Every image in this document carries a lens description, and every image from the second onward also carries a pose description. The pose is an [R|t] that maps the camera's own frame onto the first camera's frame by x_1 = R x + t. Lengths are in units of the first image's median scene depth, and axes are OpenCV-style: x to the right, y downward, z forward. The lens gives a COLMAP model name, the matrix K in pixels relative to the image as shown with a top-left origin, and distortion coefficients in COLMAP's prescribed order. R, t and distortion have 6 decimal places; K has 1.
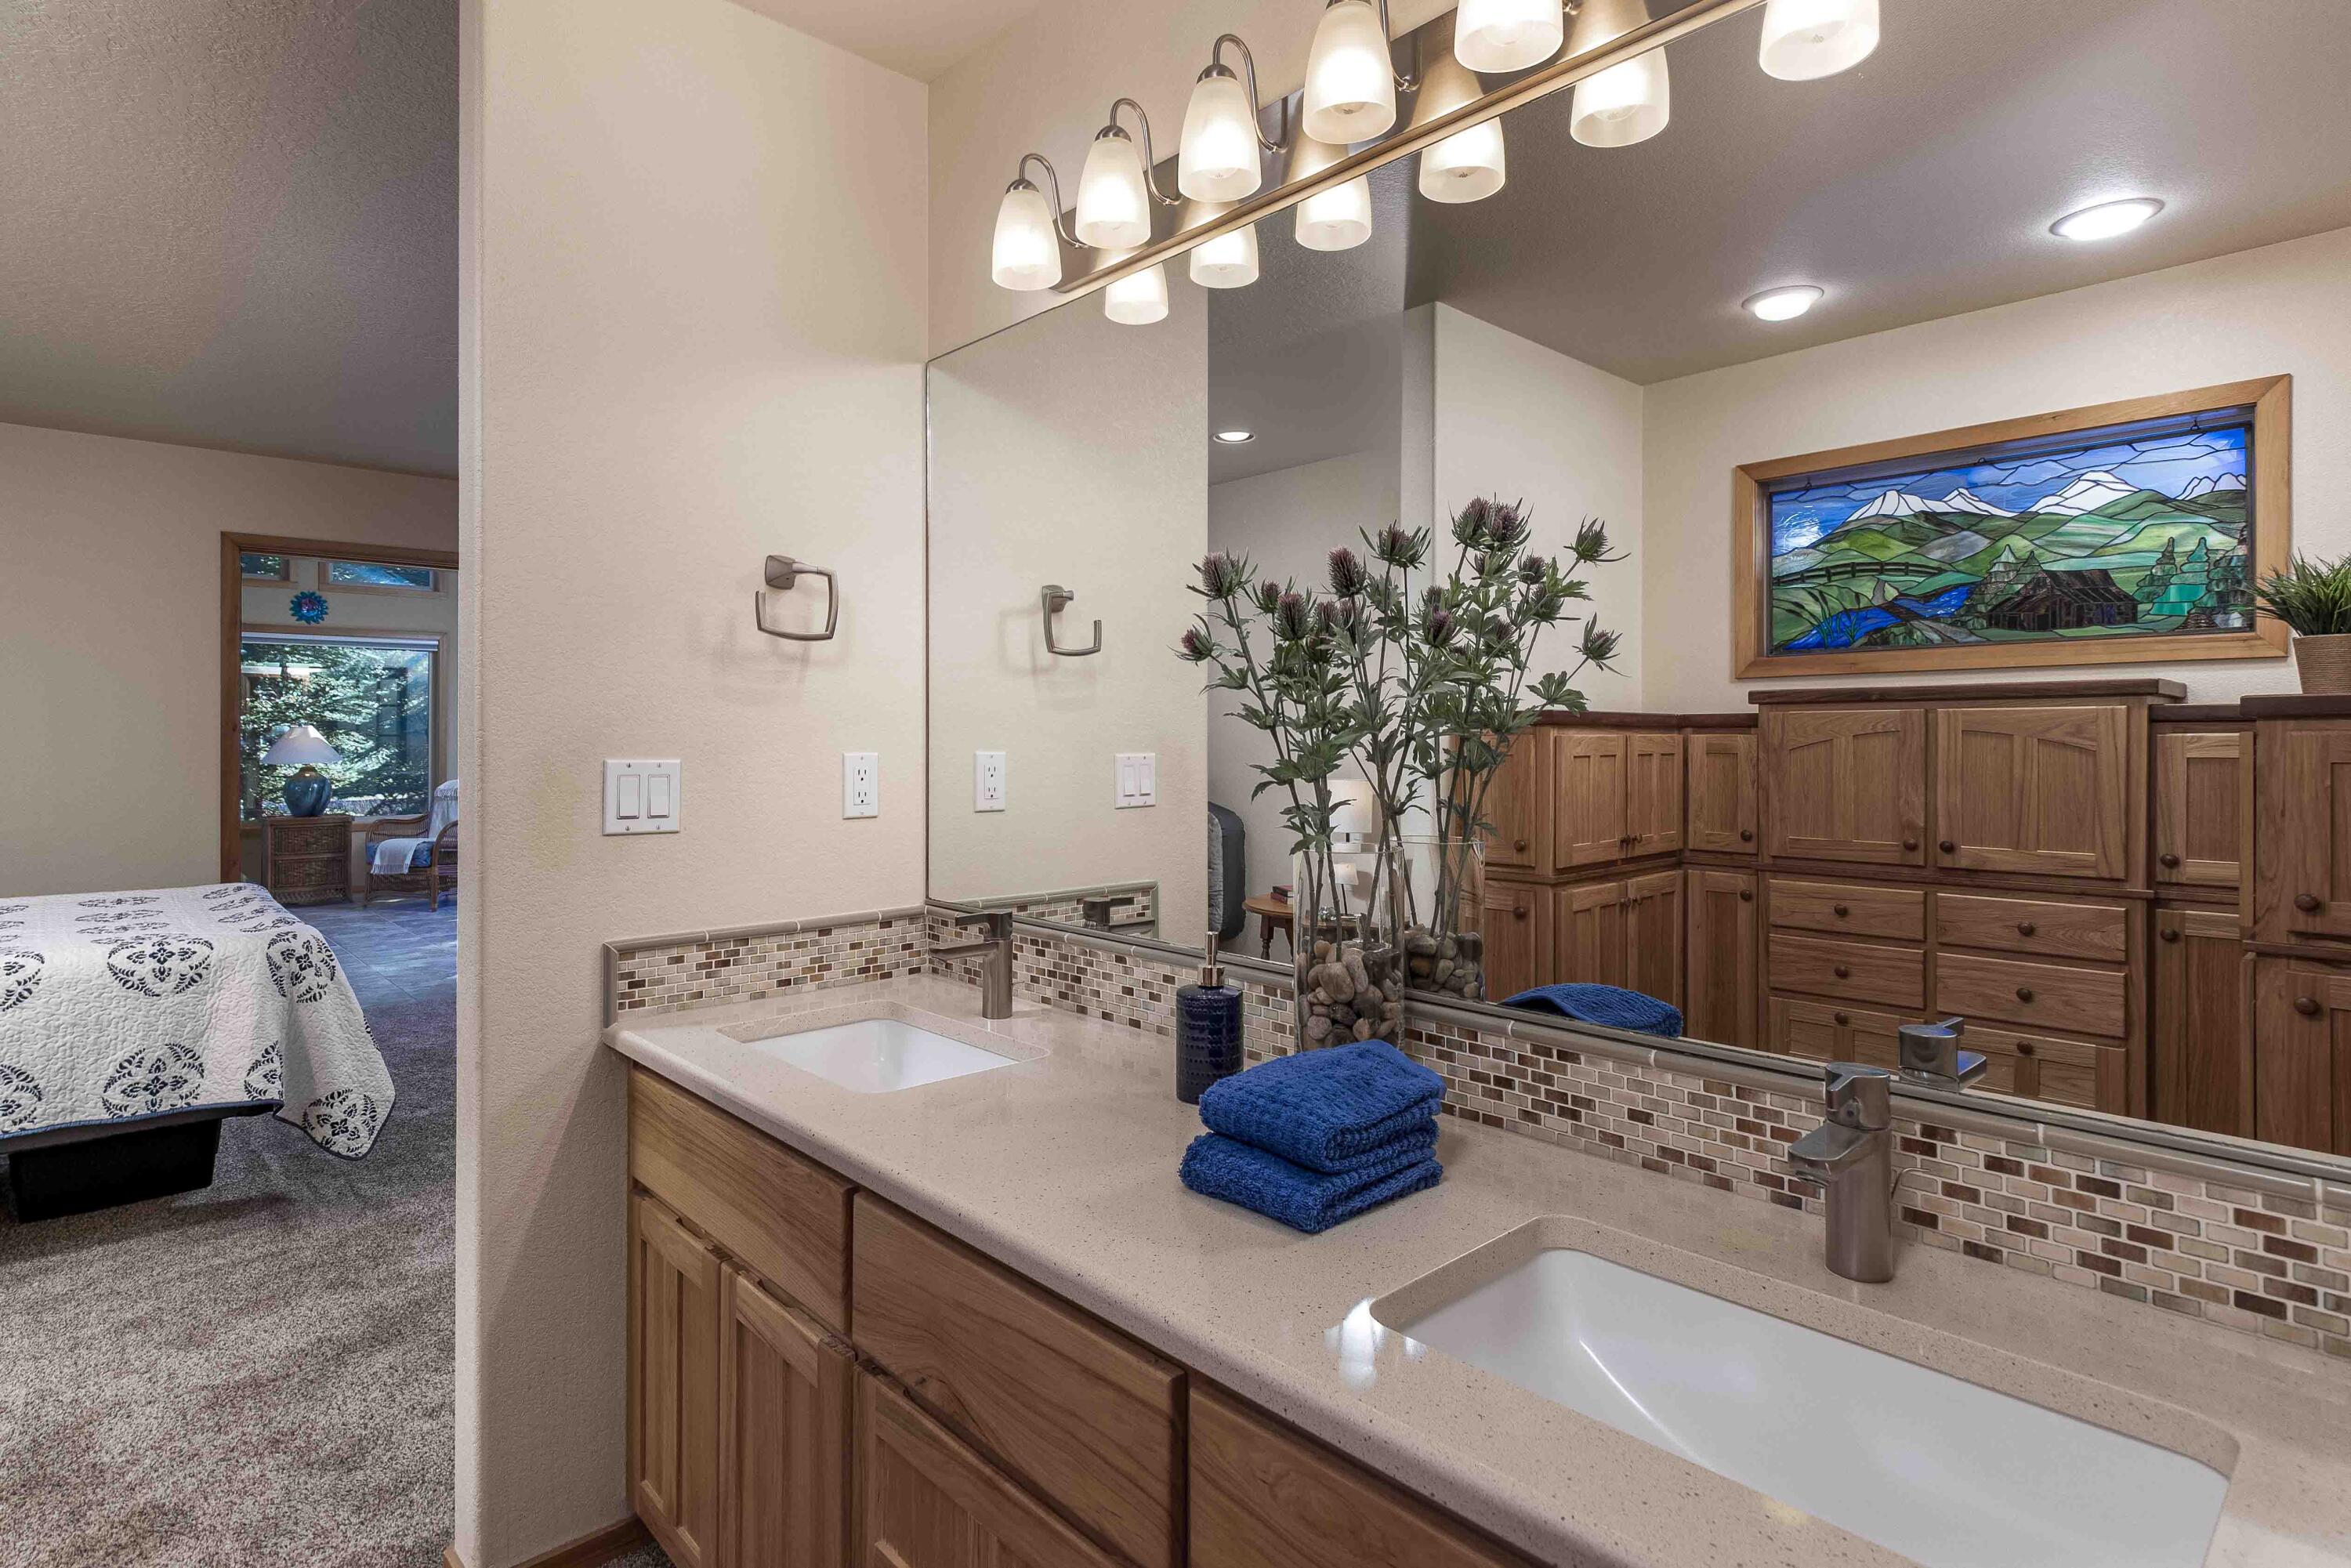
lens RADIAL K [[1180.8, 0, 1159.6], [0, 1180.8, 719.4], [0, 0, 1]] dist [-0.001370, -0.001627]
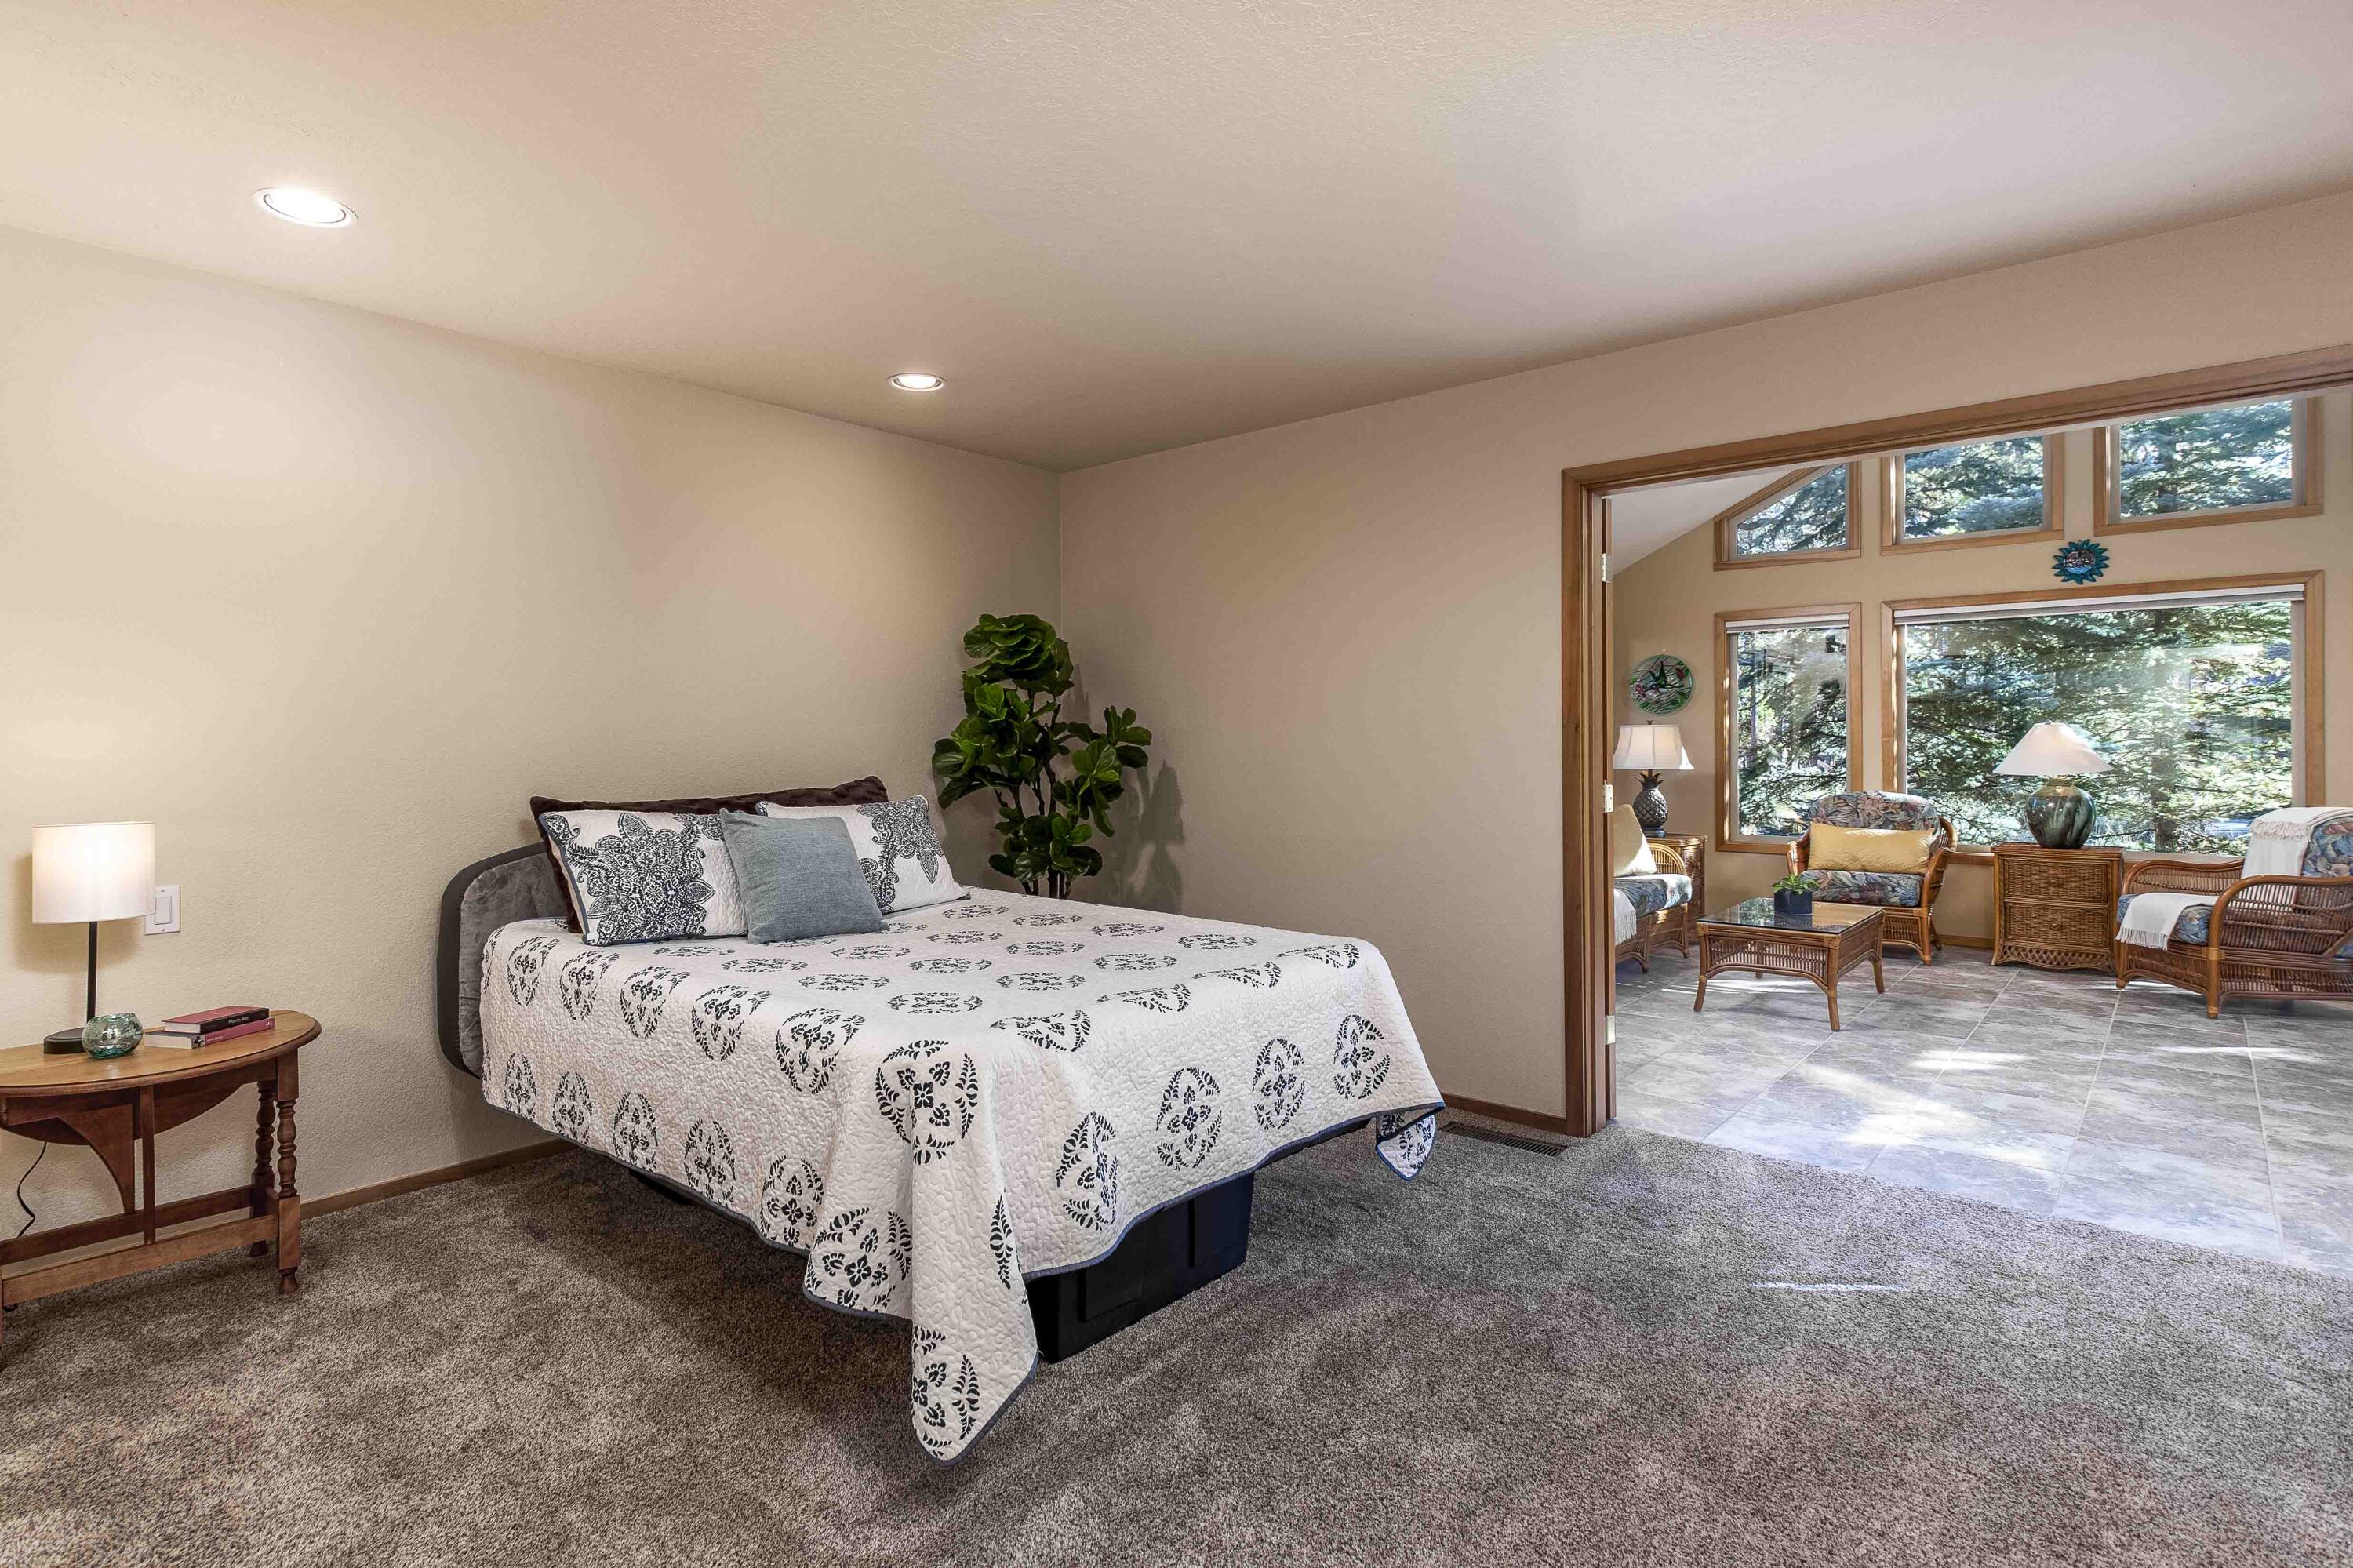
lens RADIAL K [[1181.9, 0, 1160.6], [0, 1181.9, 719.4], [0, 0, 1]] dist [-0.001370, -0.001627]
pose [[0.068538, -0.018134, -0.997484, -0.011646], [0.017023, 0.999710, -0.017005, 0.002390], [0.997503, -0.015815, 0.068827, 0.151835]]
